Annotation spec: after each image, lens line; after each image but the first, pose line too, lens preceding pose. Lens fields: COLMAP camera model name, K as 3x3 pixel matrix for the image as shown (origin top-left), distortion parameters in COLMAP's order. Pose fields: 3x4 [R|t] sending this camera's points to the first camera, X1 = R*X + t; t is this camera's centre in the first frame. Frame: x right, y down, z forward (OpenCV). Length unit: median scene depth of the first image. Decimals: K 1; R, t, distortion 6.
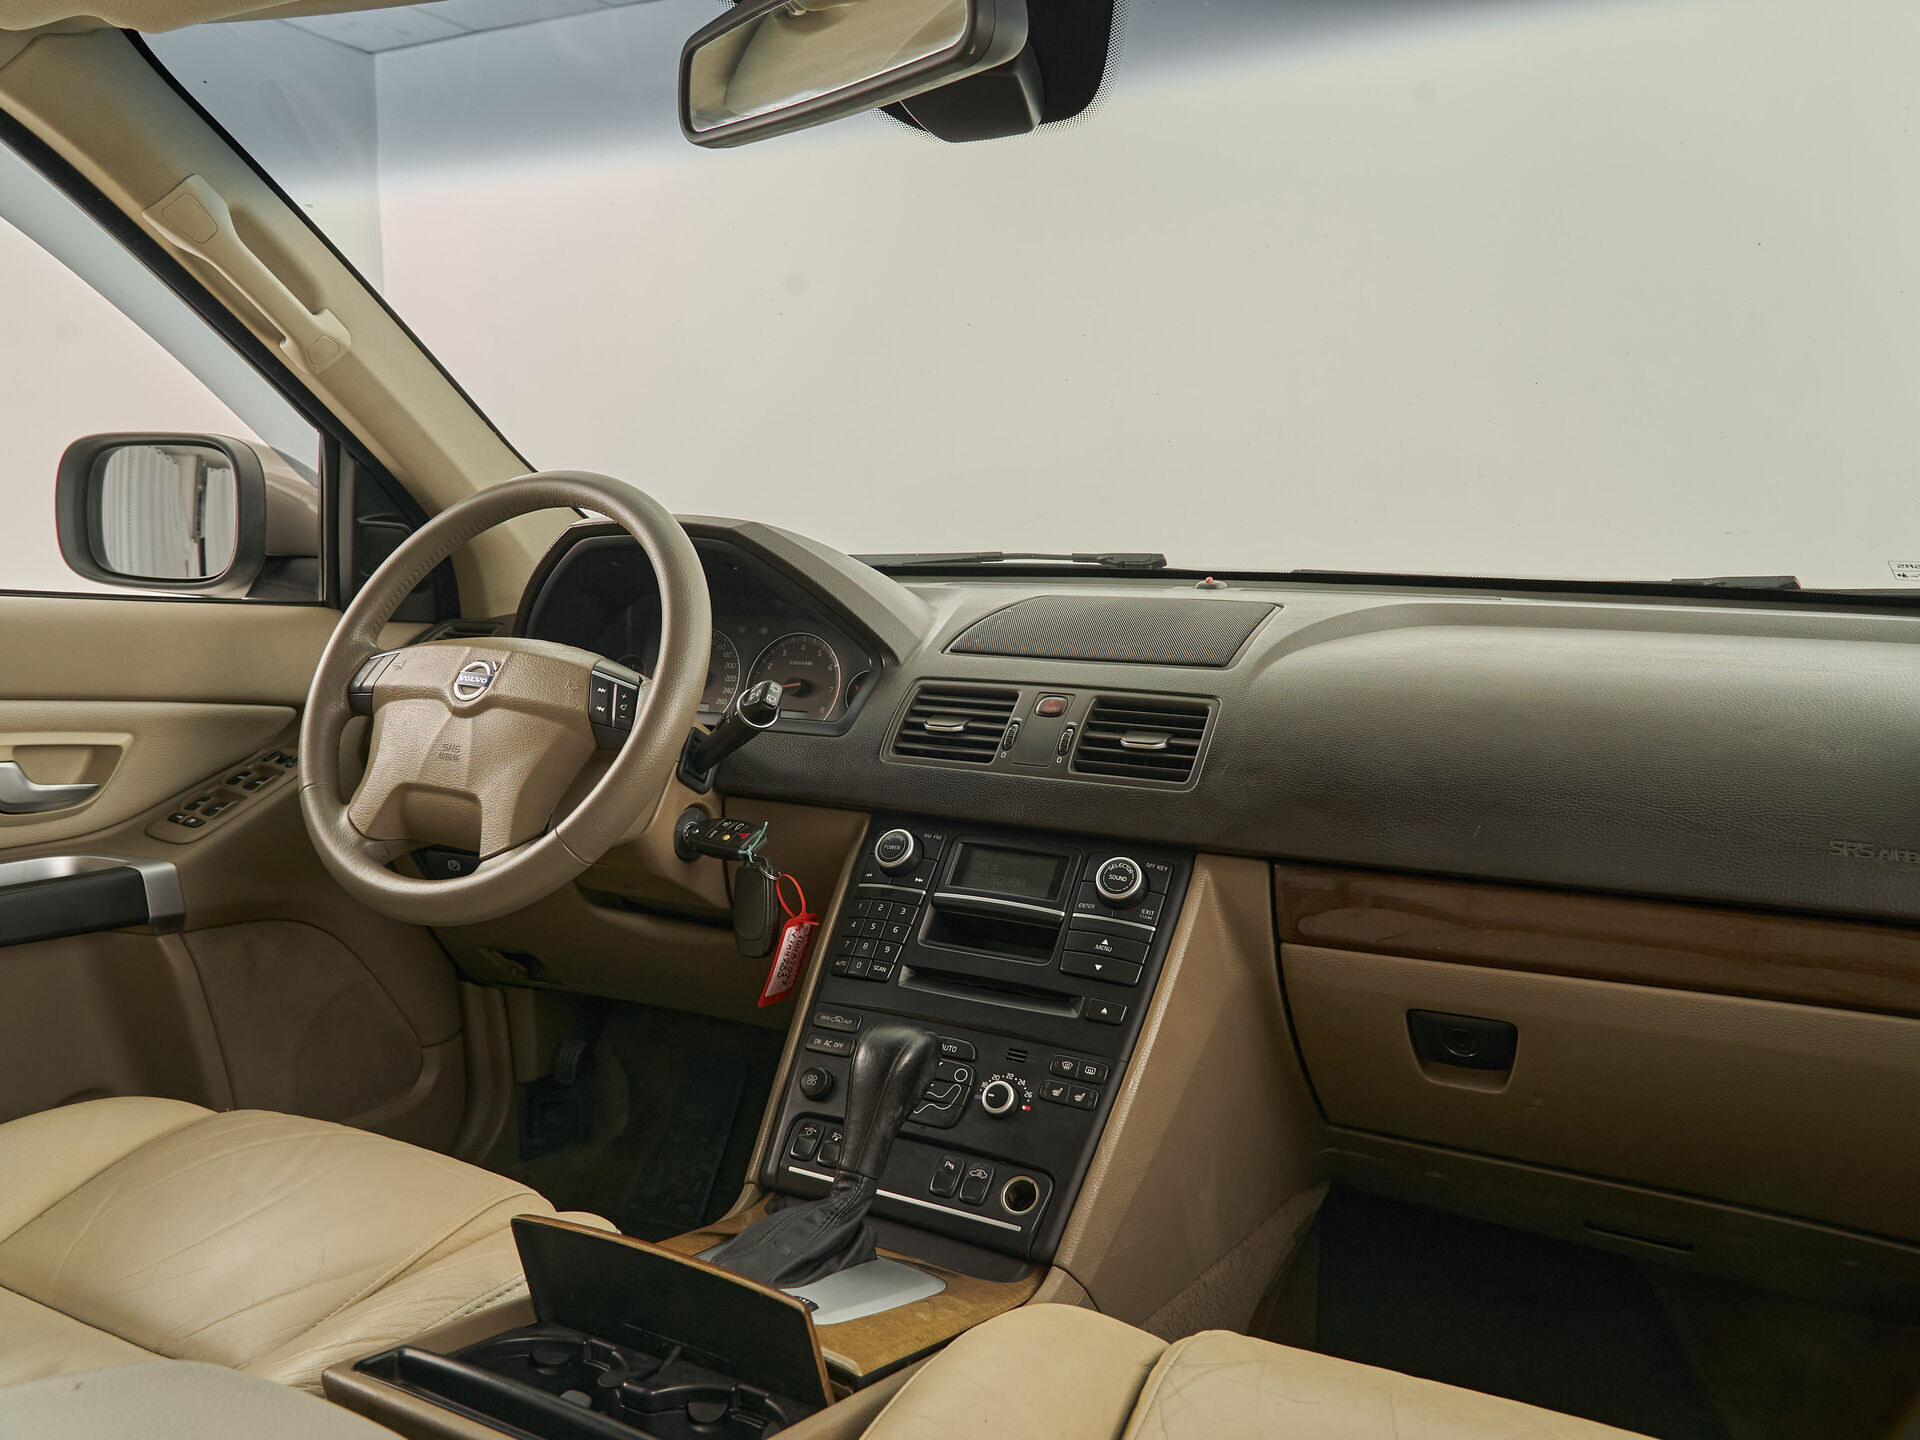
lens RADIAL K [[1436.7, 0, 967.8], [0, 1436.7, 727.2], [0, 0, 1]] dist [-0.000626, -0.013340]
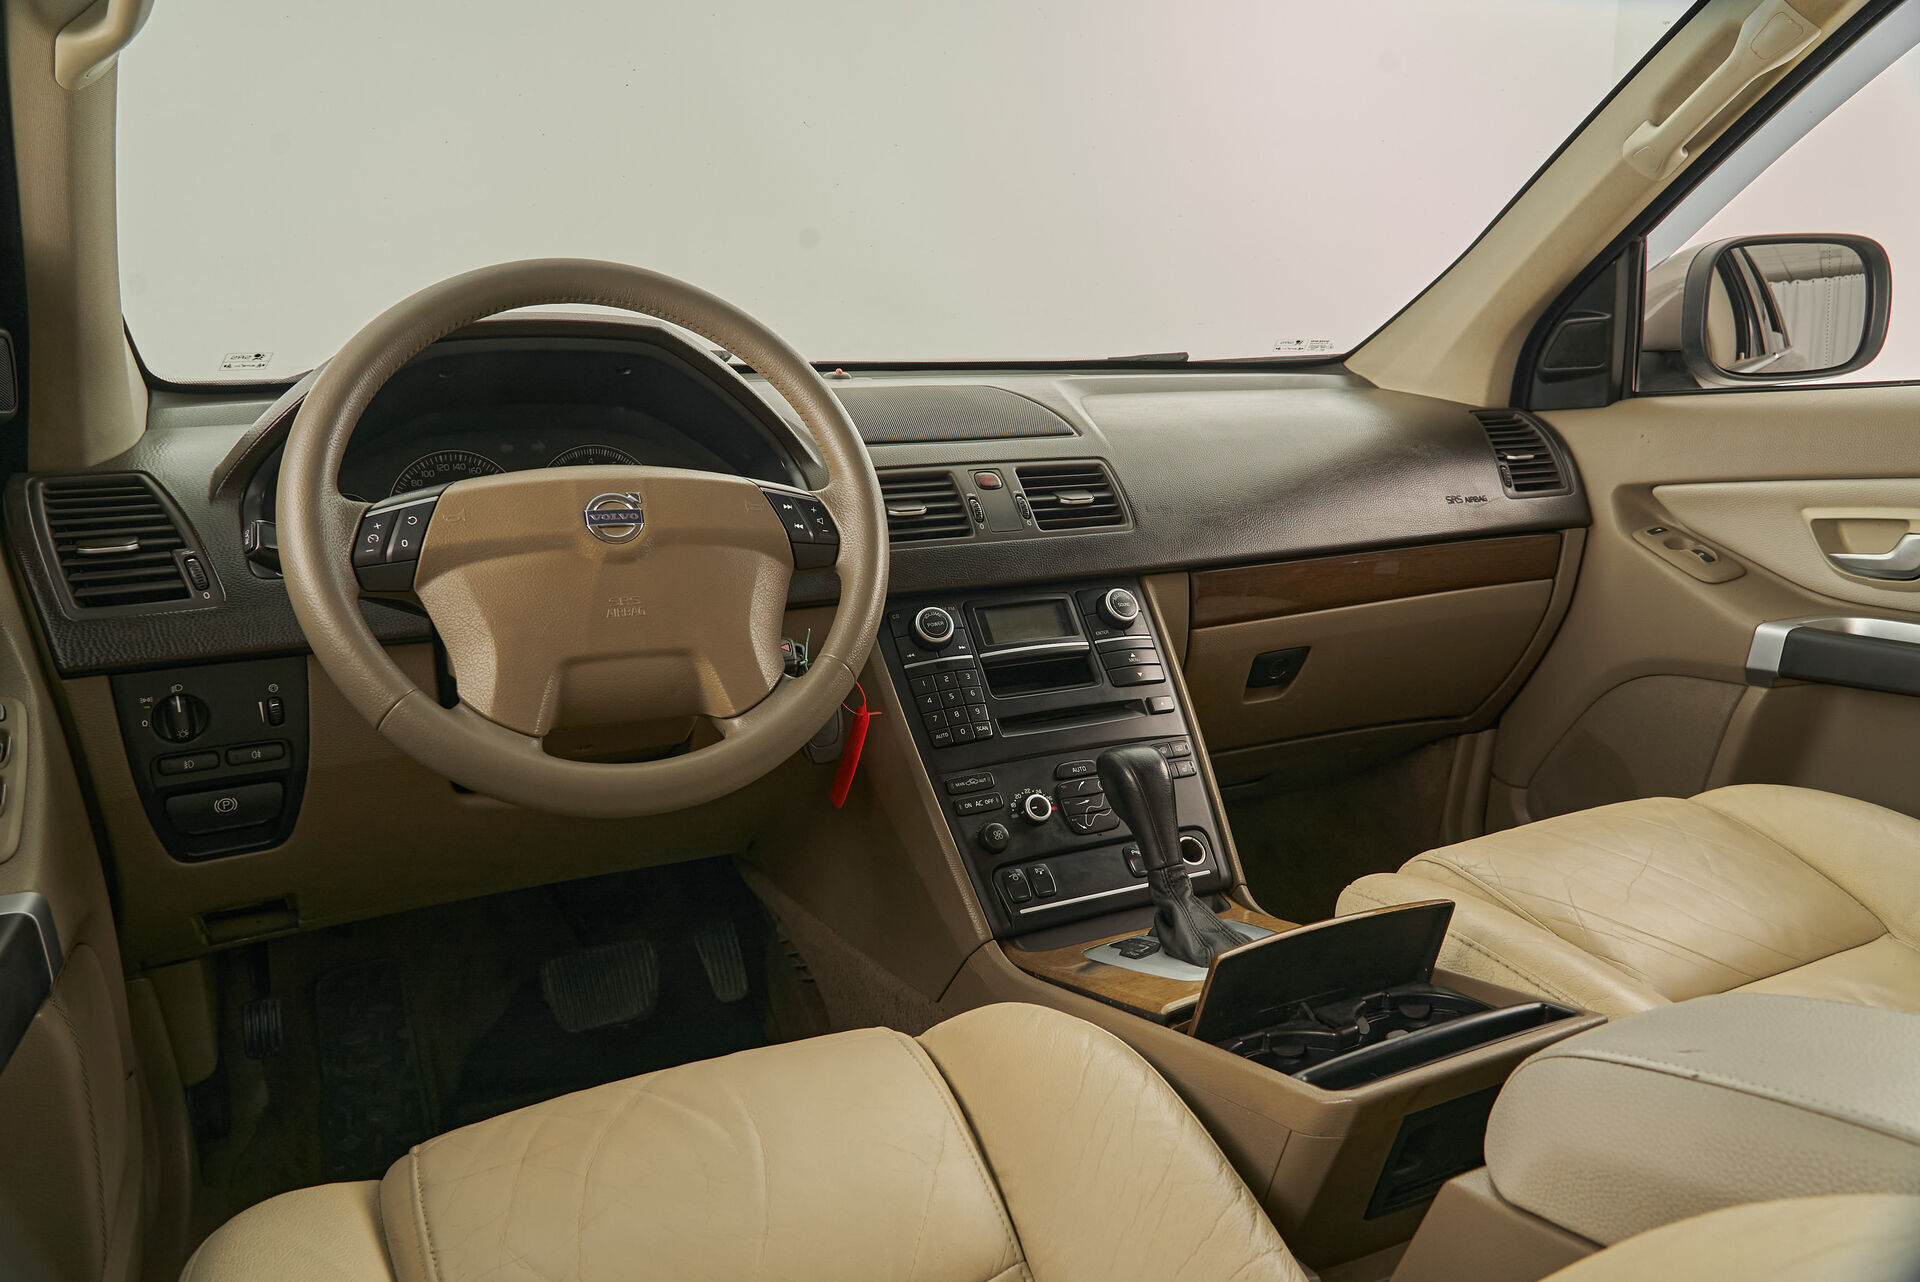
lens RADIAL K [[1317.0, 0, 960.0], [0, 1317.0, 641.0], [0, 0, 1]] dist [-0.001971, -0.001203]
pose [[0.594138, -0.196889, 0.779894, -0.815023], [0.122155, 0.980419, 0.154454, -0.054912], [-0.795034, 0.003501, 0.606555, 0.378675]]
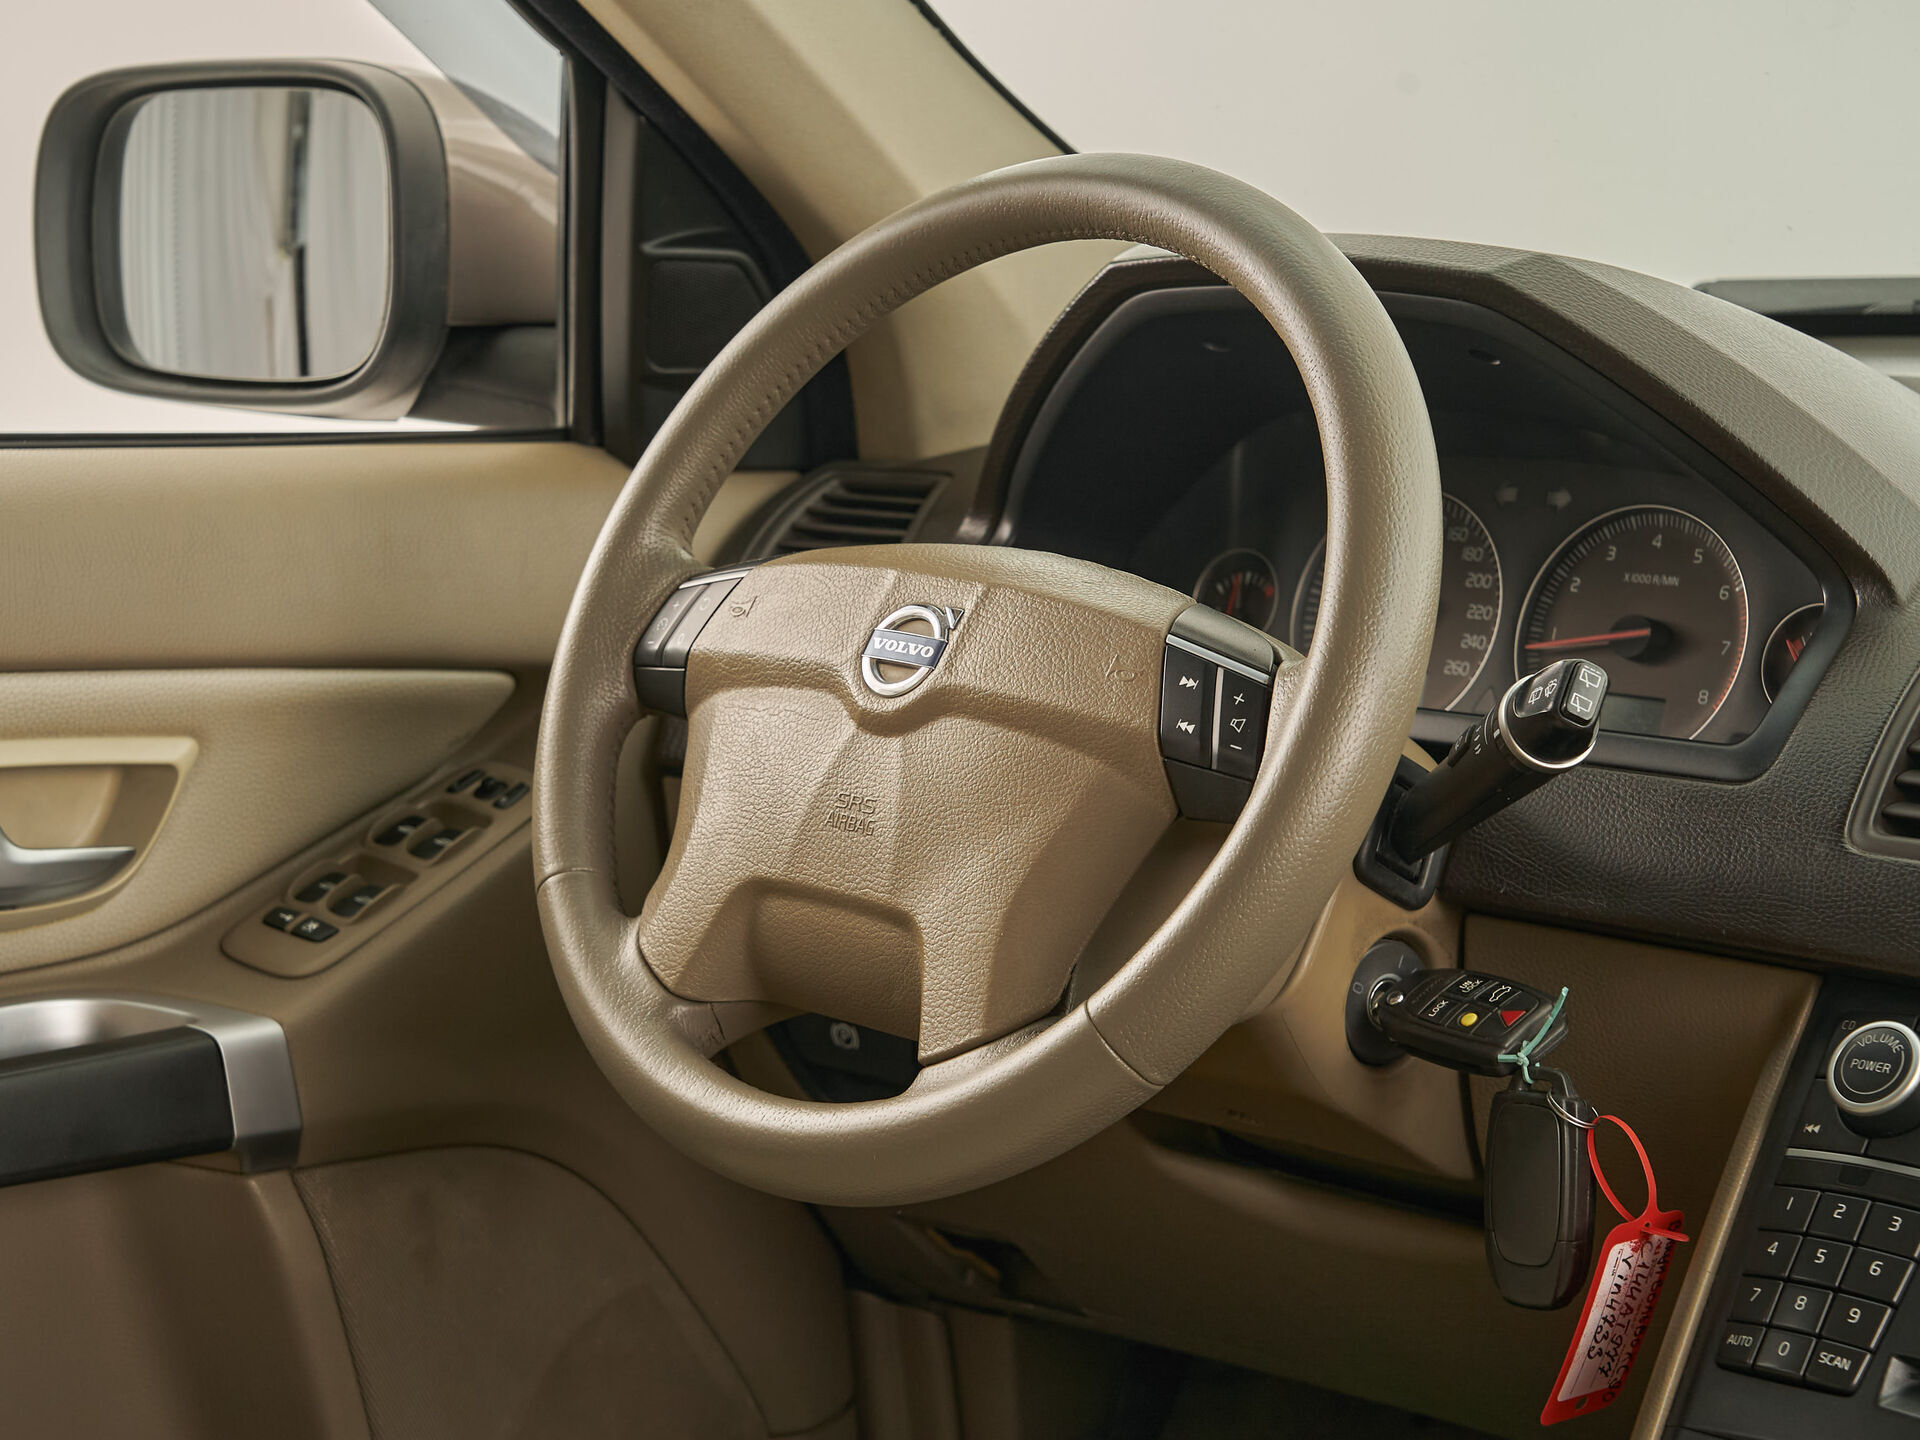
lens RADIAL K [[3702.1, 0, 960.0], [0, 3702.1, 720.0], [0, 0, 1]] dist [-0.027410, -0.213114]
pose [[0.955965, 0.015958, -0.293046, 0.005996], [-0.006054, 0.999380, 0.034673, -0.049796], [0.293418, -0.031372, 0.955469, -0.081444]]
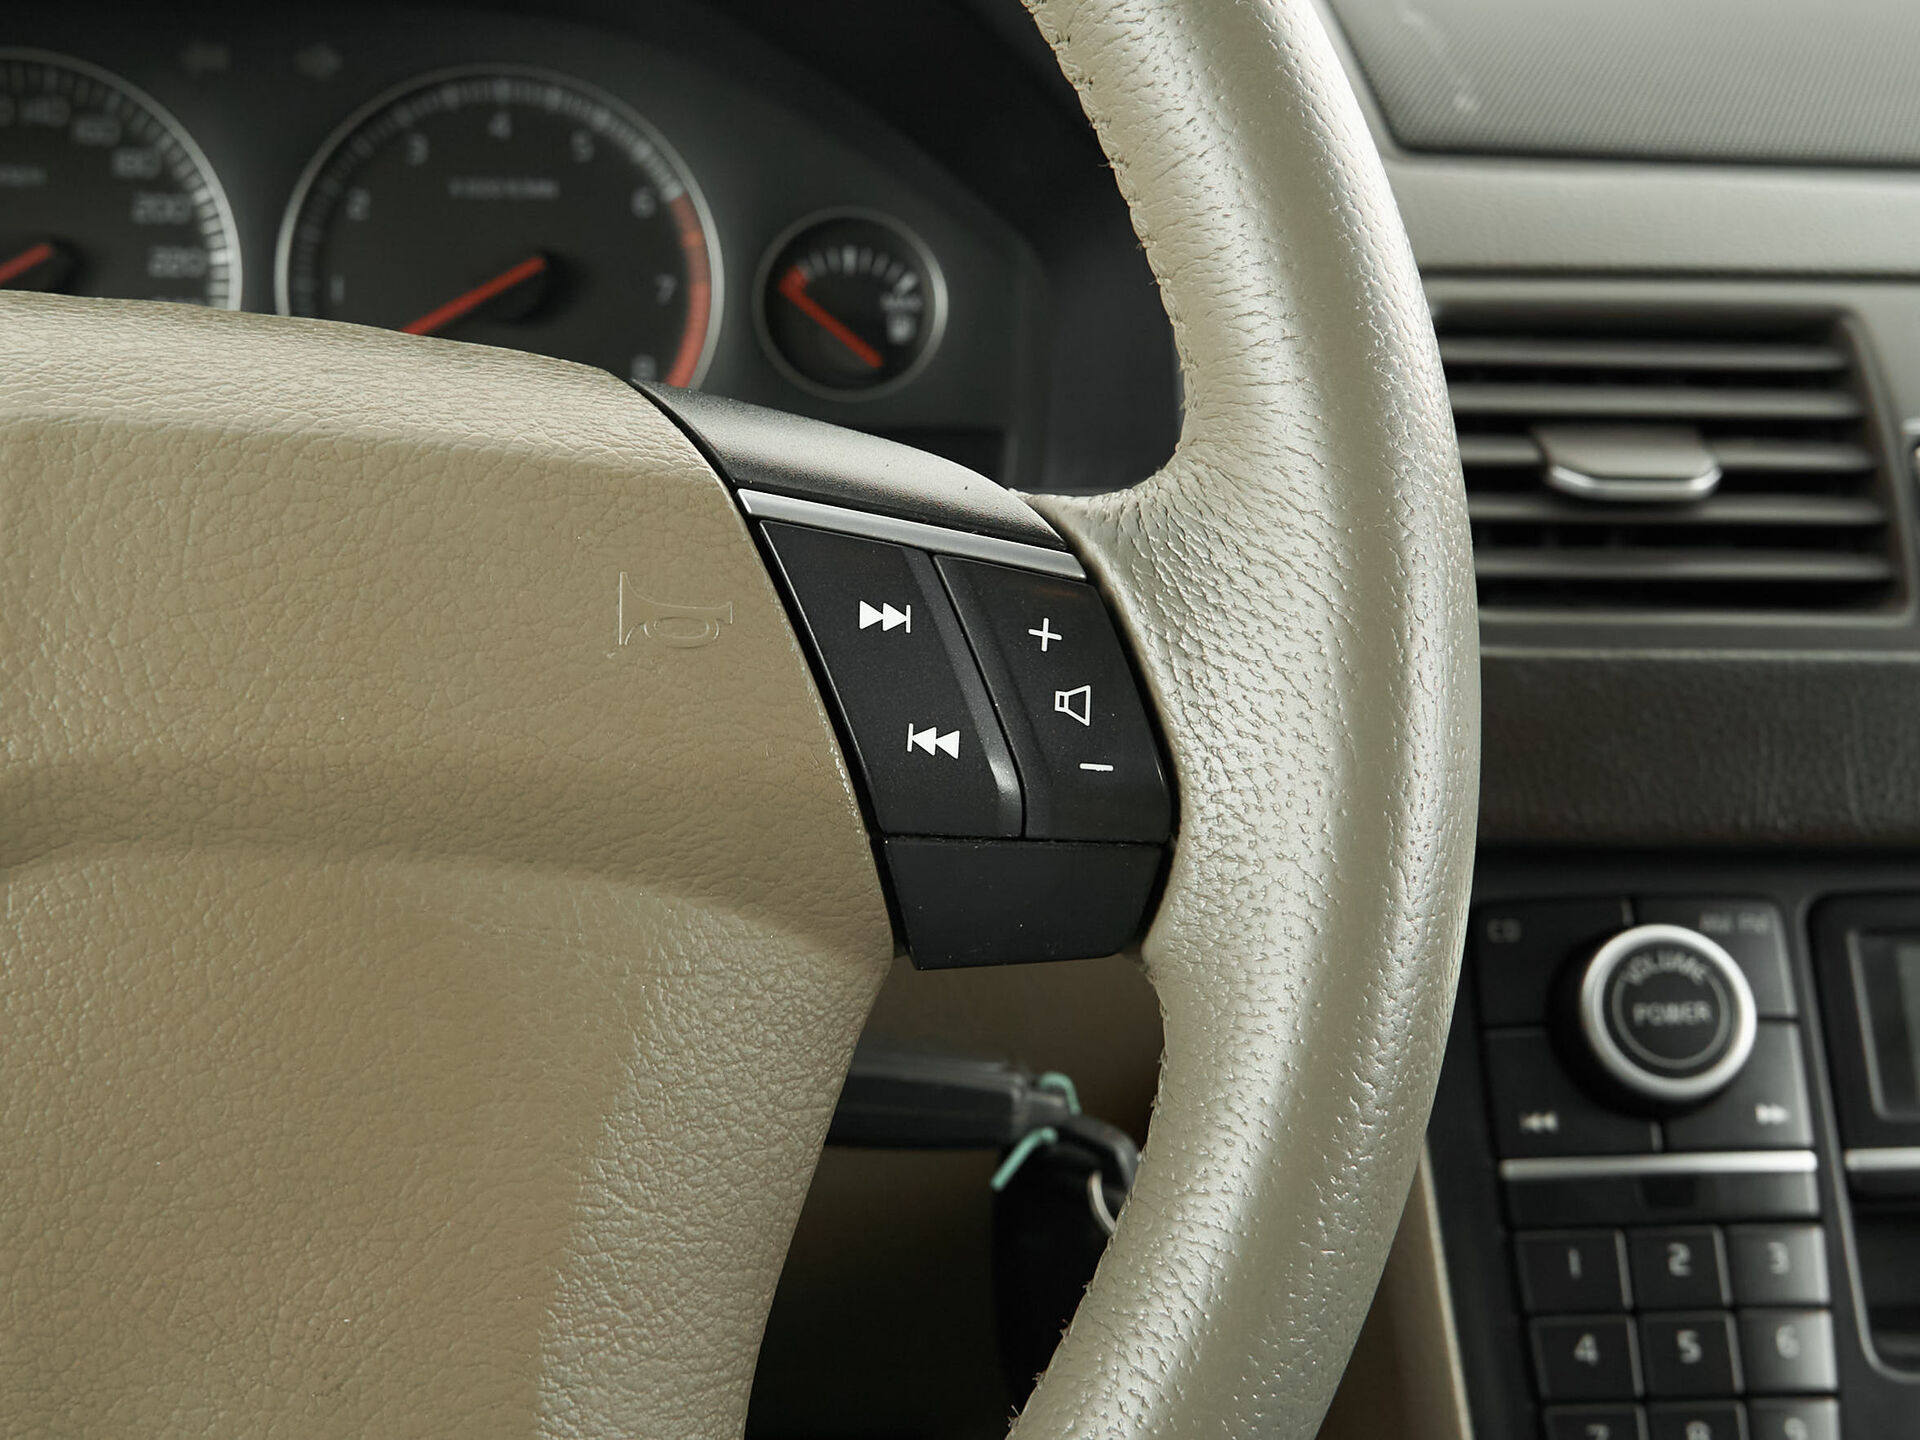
lens RADIAL K [[2477.7, 0, 870.4], [0, 2477.7, 669.2], [0, 0, 1]] dist [-0.021259, 0.002468]
pose [[0.841234, -0.163950, 0.515215, -0.376413], [0.040650, 0.969398, 0.242106, -0.081919], [-0.539142, -0.182725, 0.822155, 0.729613]]
